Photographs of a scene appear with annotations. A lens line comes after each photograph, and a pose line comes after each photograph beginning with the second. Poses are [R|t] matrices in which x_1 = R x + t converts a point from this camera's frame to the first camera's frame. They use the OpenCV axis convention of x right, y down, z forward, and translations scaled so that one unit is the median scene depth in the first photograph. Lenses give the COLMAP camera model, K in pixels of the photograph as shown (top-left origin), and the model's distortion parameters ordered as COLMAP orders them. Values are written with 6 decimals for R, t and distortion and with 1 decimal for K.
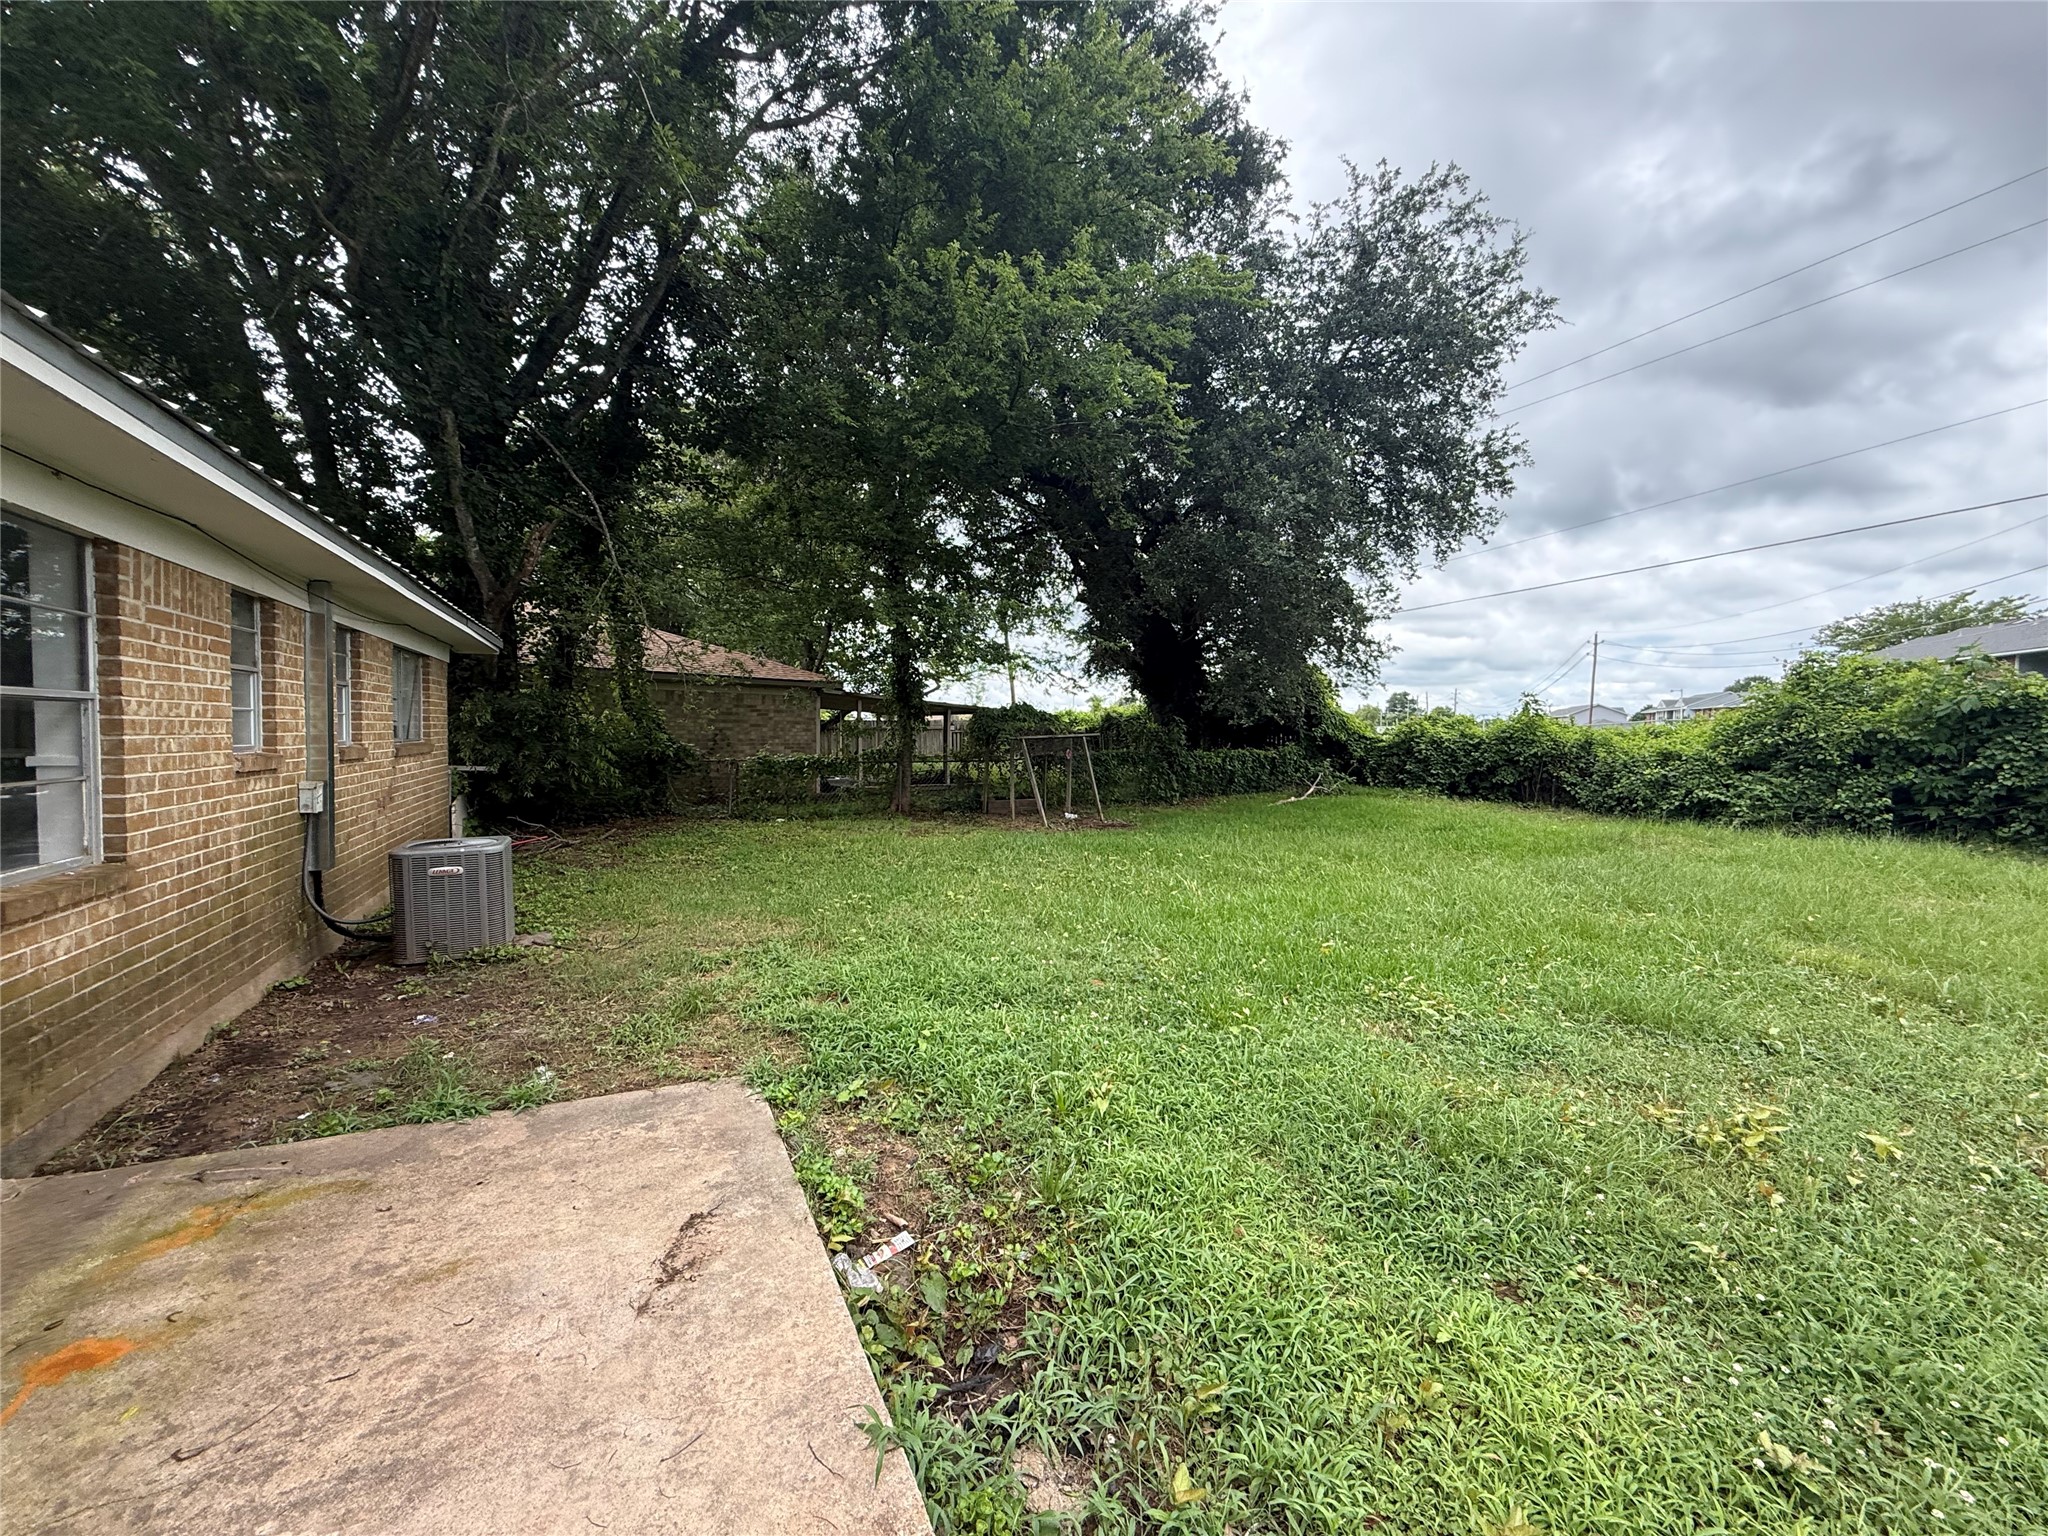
lens RADIAL K [[815.2, 0, 1023.6], [0, 815.2, 770.5], [0, 0, 1]] dist [-0.000869, 0.000089]
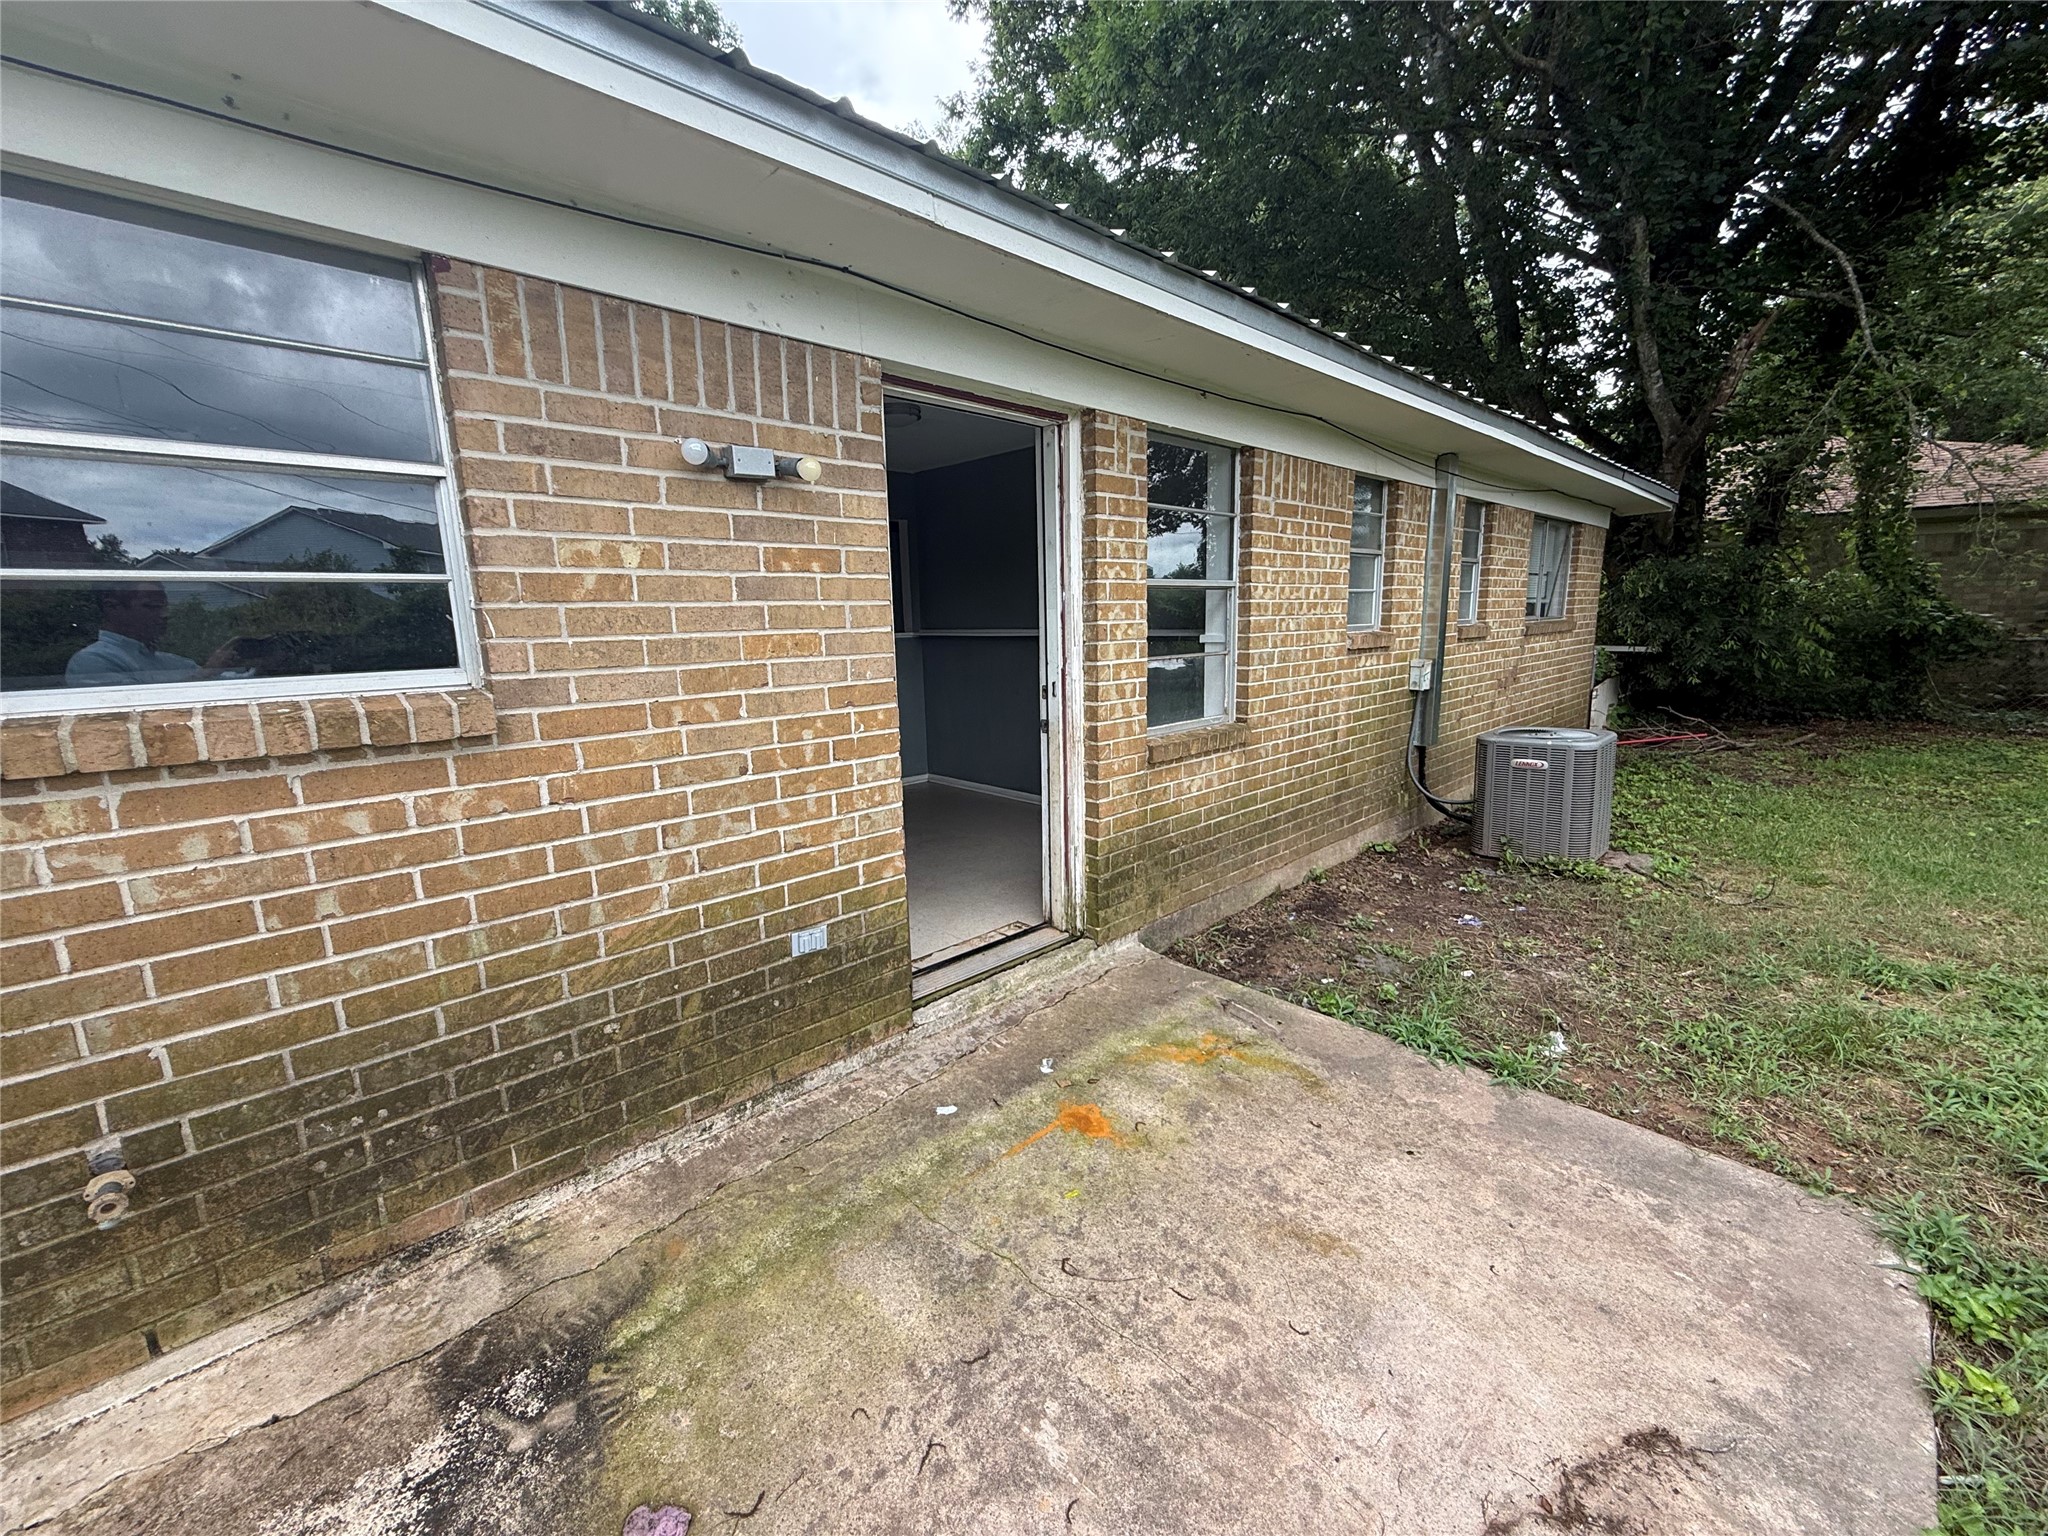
lens RADIAL K [[815.2, 0, 1022.3], [0, 815.2, 770.1], [0, 0, 1]] dist [-0.000869, 0.000089]
pose [[0.298936, 0.148179, -0.942698, -0.043289], [-0.011298, 0.988351, 0.151773, 0.001380], [0.954206, -0.034720, 0.297128, 0.268384]]
